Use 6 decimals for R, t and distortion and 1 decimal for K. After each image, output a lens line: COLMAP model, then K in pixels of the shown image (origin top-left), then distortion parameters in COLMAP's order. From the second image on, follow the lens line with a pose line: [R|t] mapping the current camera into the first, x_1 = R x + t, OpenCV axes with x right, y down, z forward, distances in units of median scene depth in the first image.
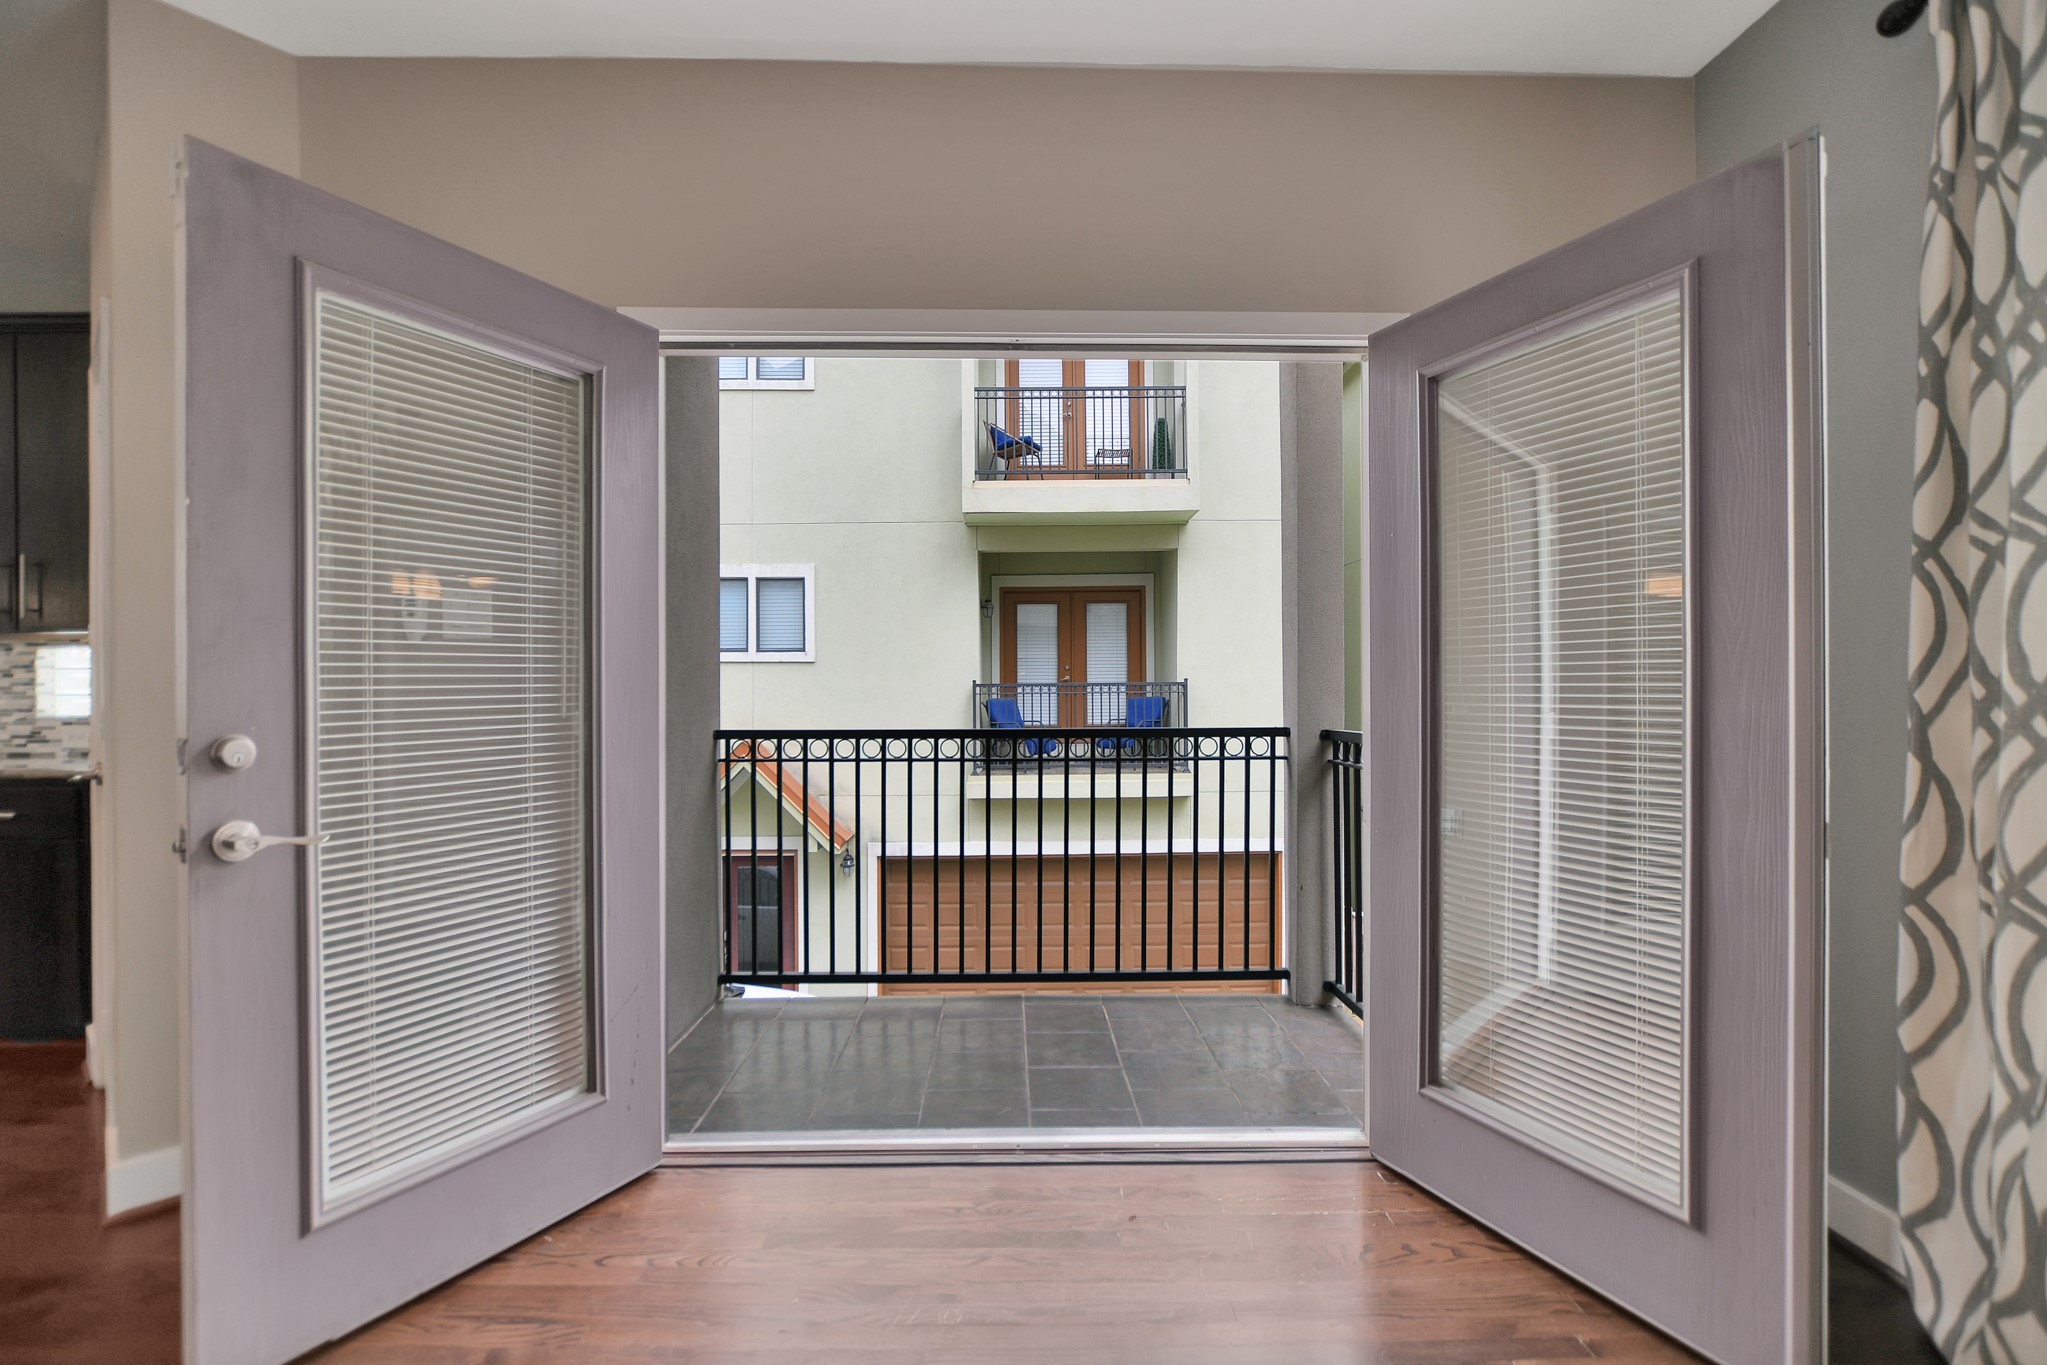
lens RADIAL K [[916.7, 0, 1022.4], [0, 916.7, 691.0], [0, 0, 1]] dist [-0.014572, -0.002014]
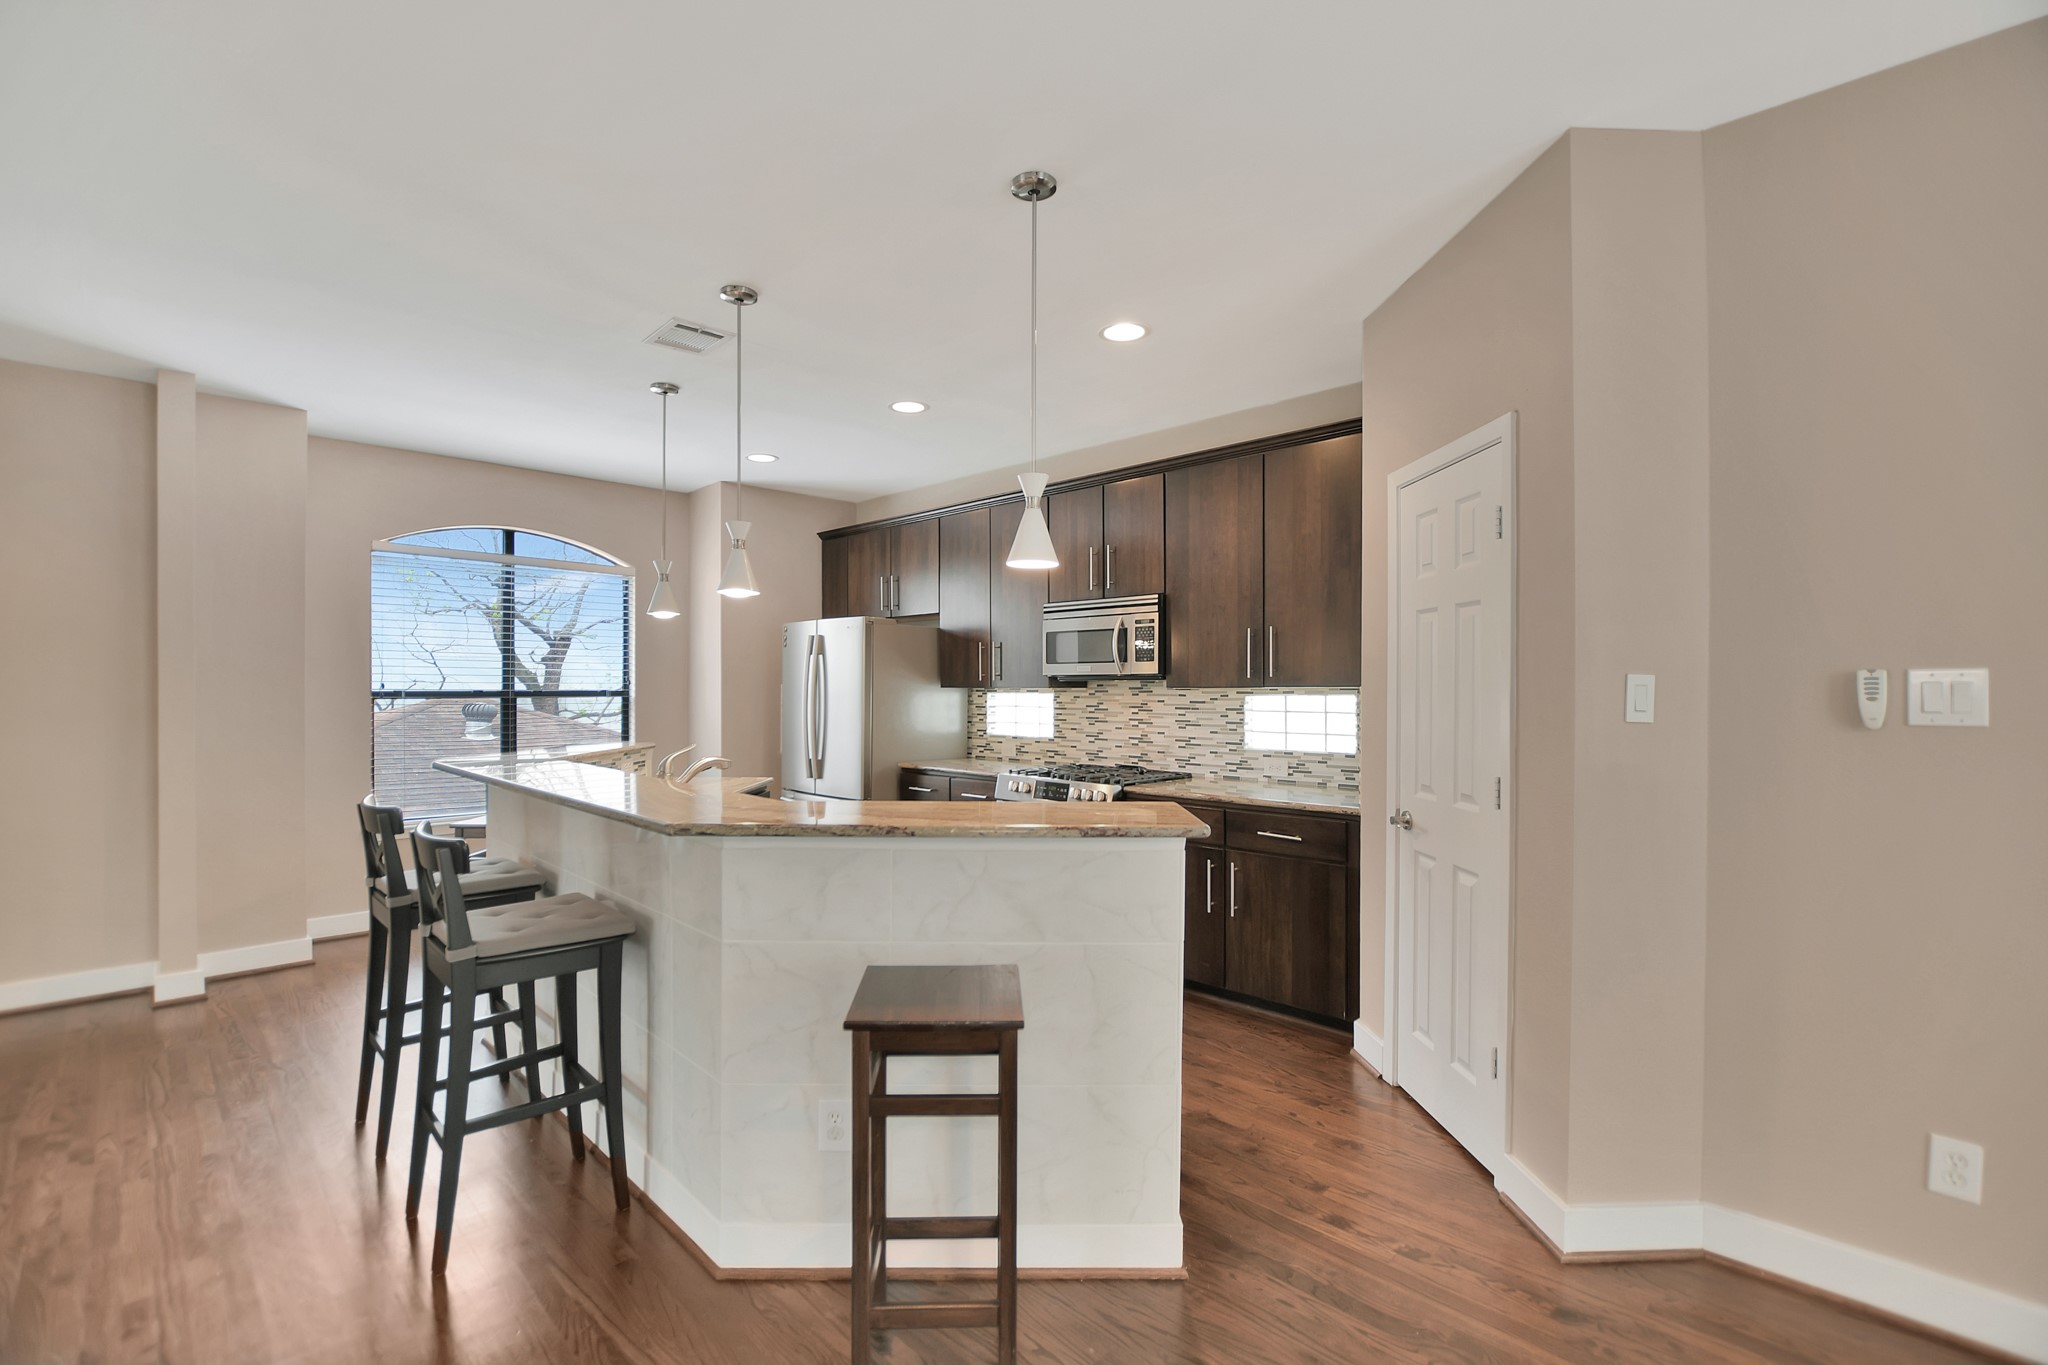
lens RADIAL K [[917.1, 0, 997.5], [0, 917.1, 684.9], [0, 0, 1]] dist [-0.014572, -0.002014]
pose [[0.699233, 0.003901, -0.714884, -0.866321], [-0.008160, 0.999964, -0.002525, -0.117964], [0.714848, 0.007599, 0.699239, -0.341807]]
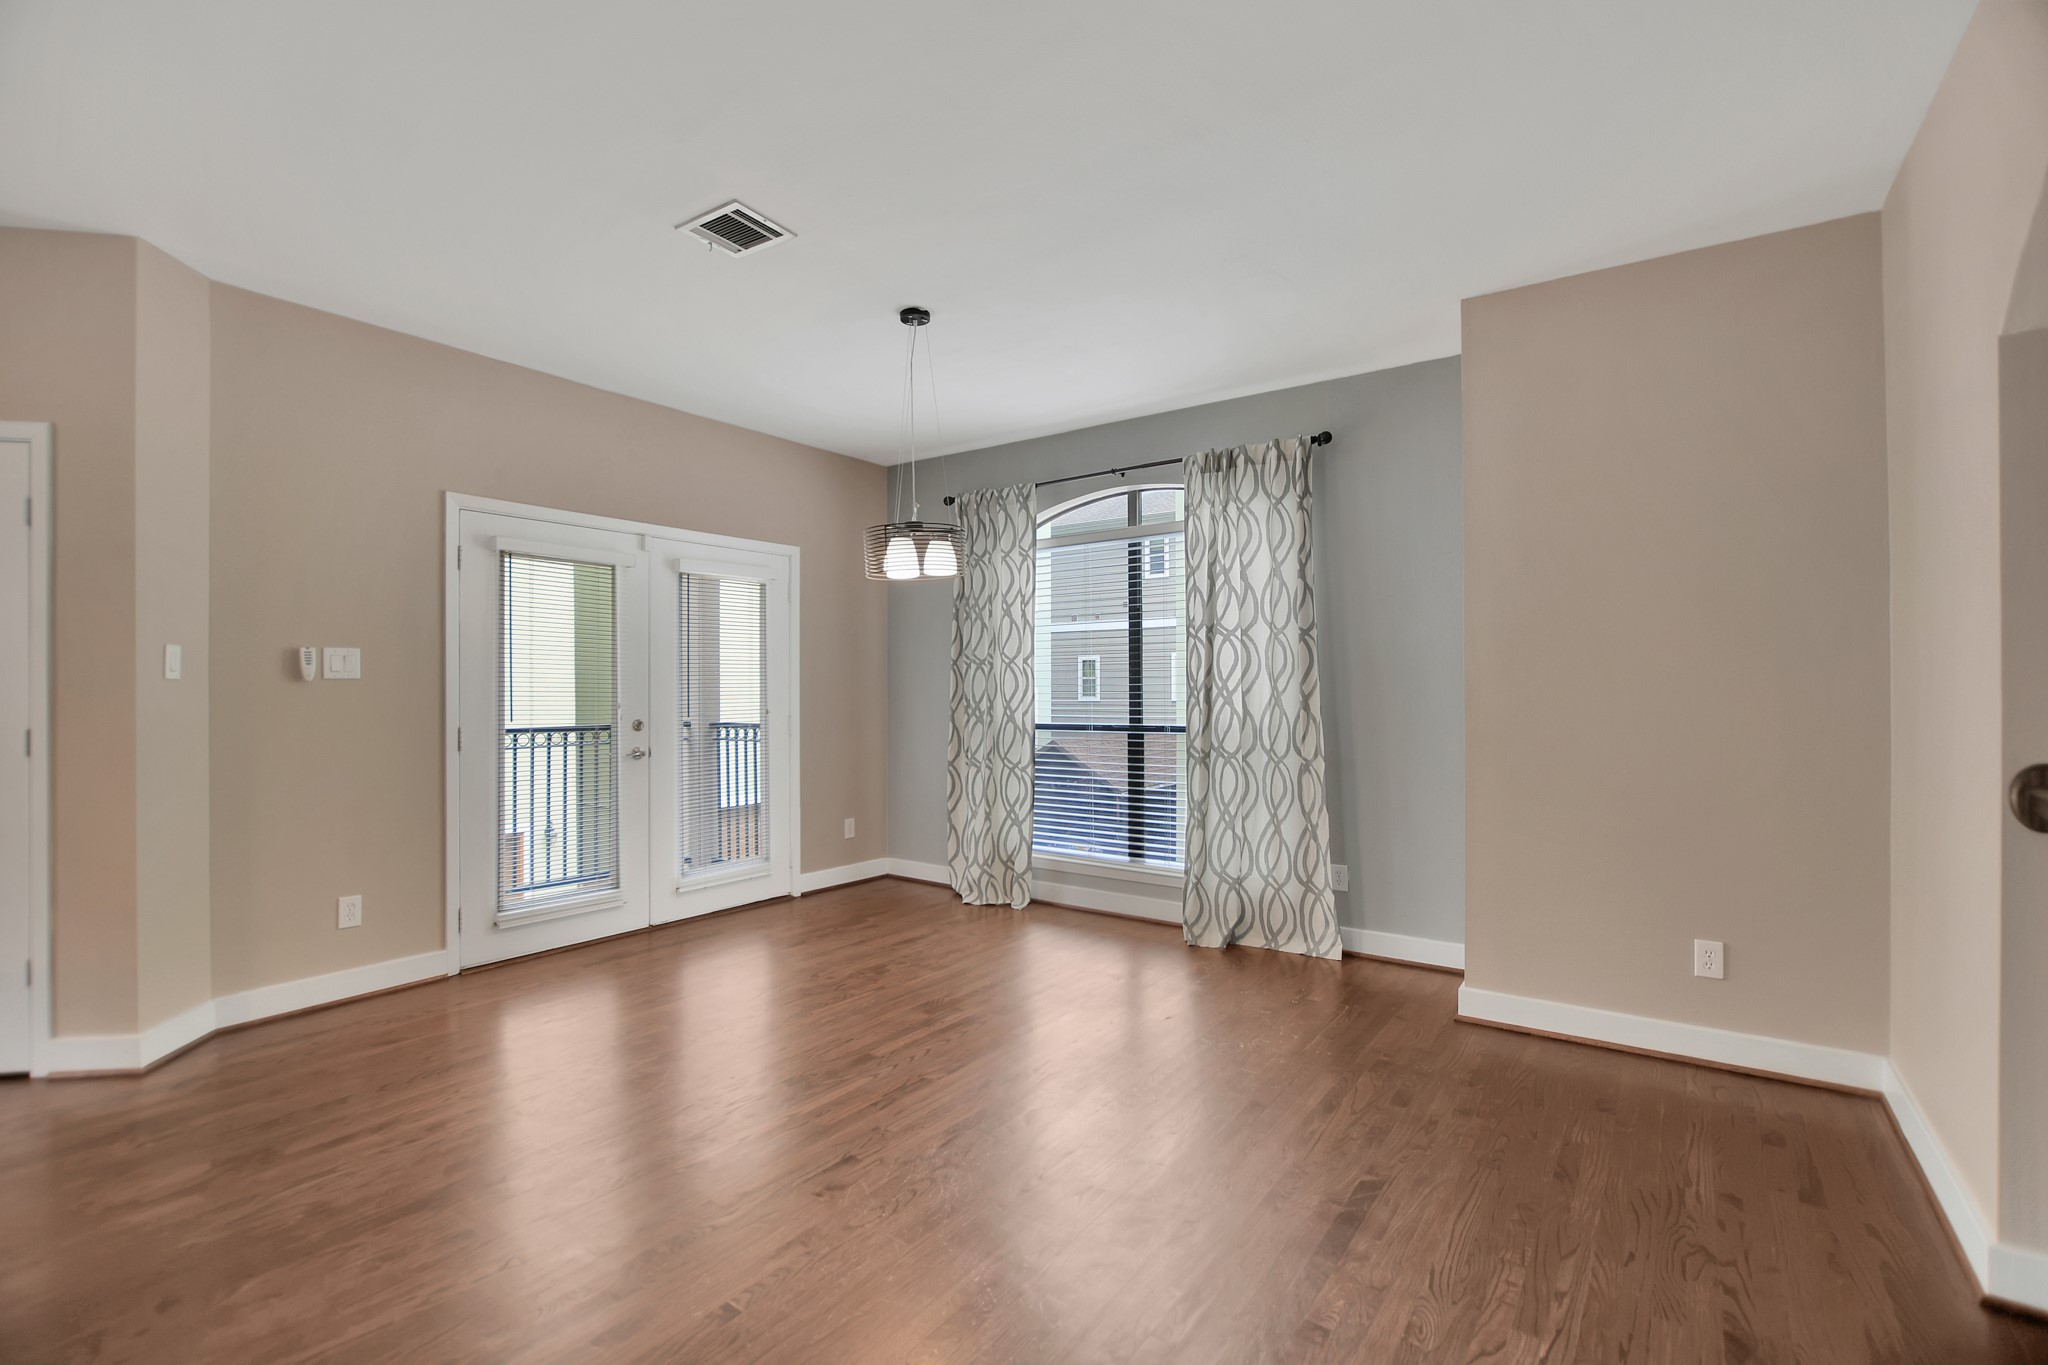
lens RADIAL K [[917.1, 0, 1014.5], [0, 917.1, 693.2], [0, 0, 1]] dist [-0.014572, -0.002014]
pose [[0.609075, -0.004117, 0.793102, -1.583224], [-0.001645, 0.999978, 0.006454, -0.060069], [-0.793111, -0.005236, 0.609055, -1.277347]]
